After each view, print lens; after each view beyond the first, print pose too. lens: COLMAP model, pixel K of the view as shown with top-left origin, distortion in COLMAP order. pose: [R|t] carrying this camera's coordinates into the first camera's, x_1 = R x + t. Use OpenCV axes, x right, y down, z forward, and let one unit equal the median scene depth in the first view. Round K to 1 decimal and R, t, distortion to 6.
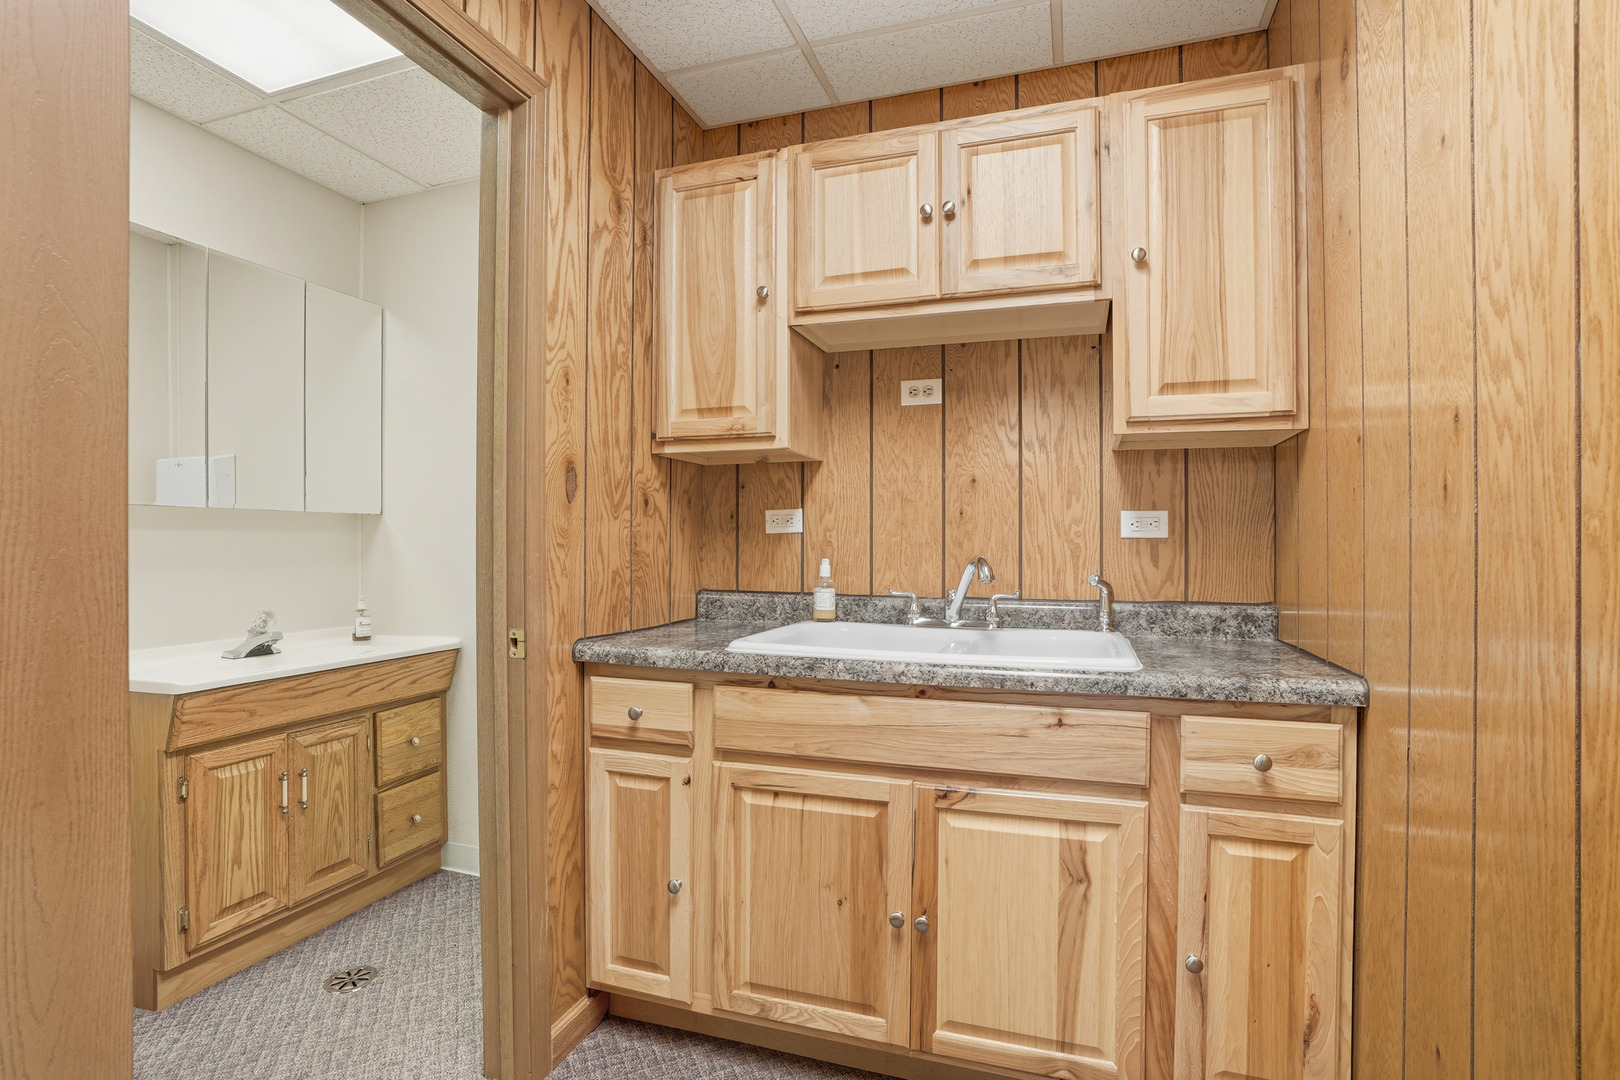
lens RADIAL K [[751.4, 0, 776.6], [0, 751.4, 538.8], [0, 0, 1]] dist [-0.065642, 0.023291]
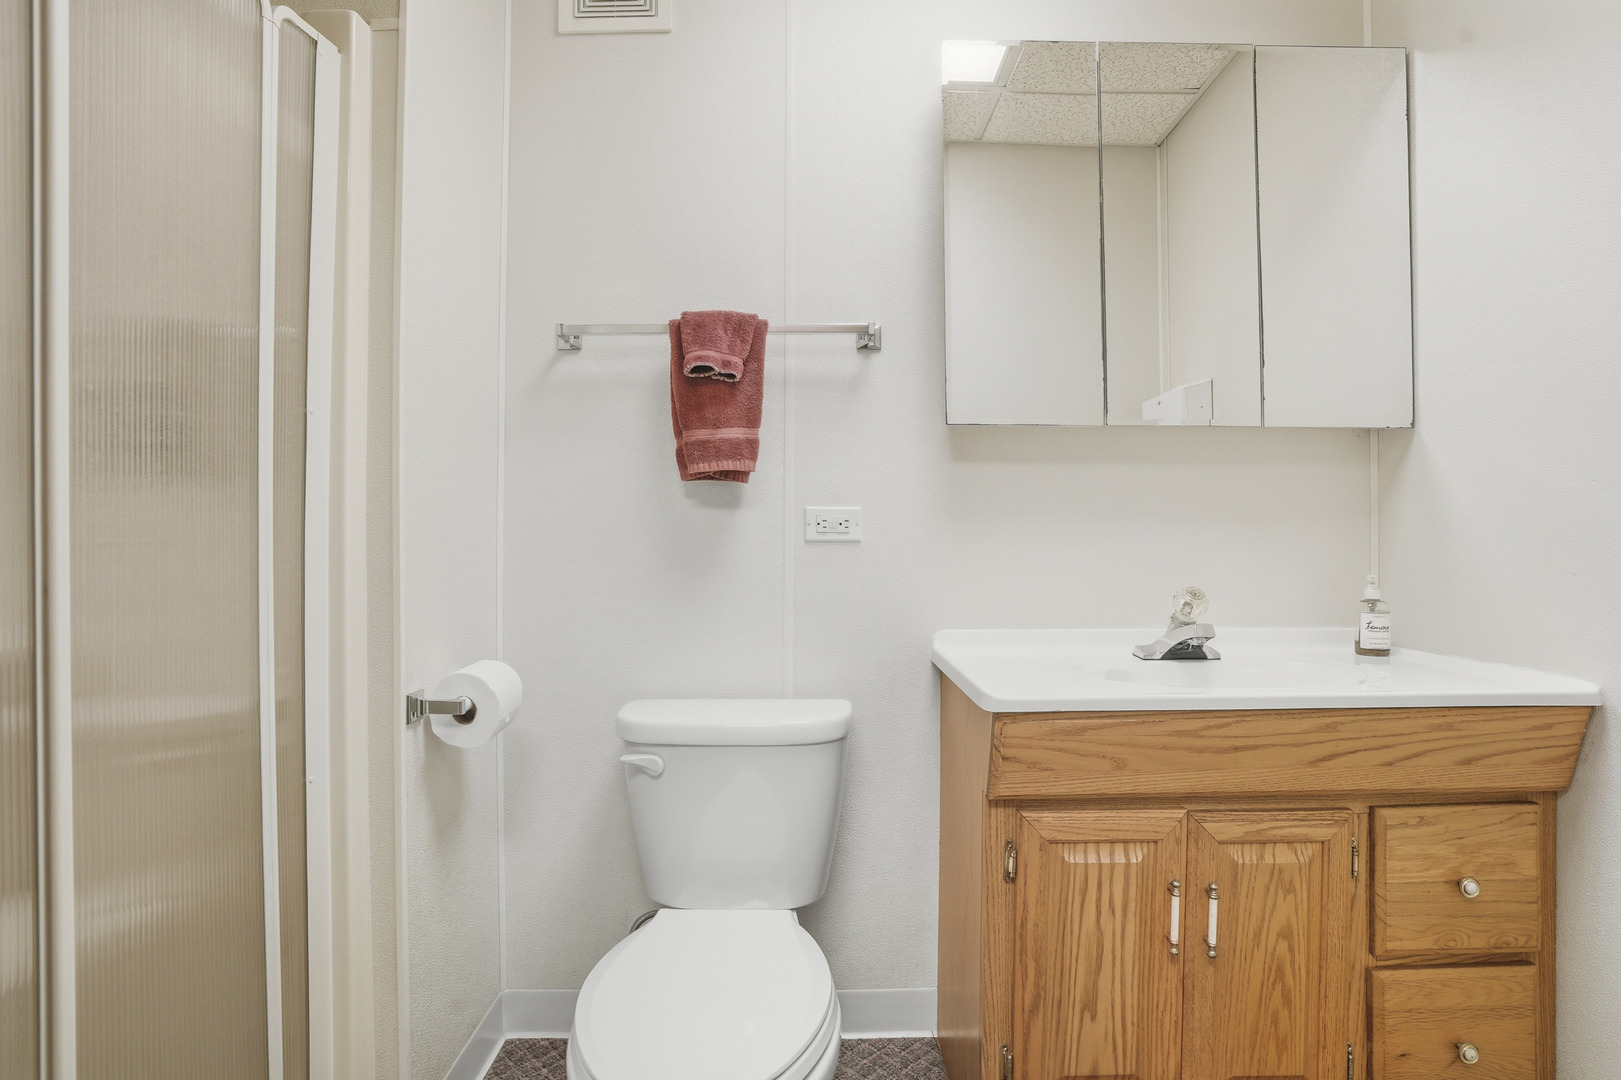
lens RADIAL K [[808.9, 0, 810.5], [0, 808.9, 540.0], [0, 0, 1]] dist [-0.064255, 0.031076]
pose [[0.364446, 0.011862, -0.931149, -0.210263], [0.008303, 0.999838, 0.015987, 0.048623], [0.931188, -0.013558, 0.364288, 0.500137]]
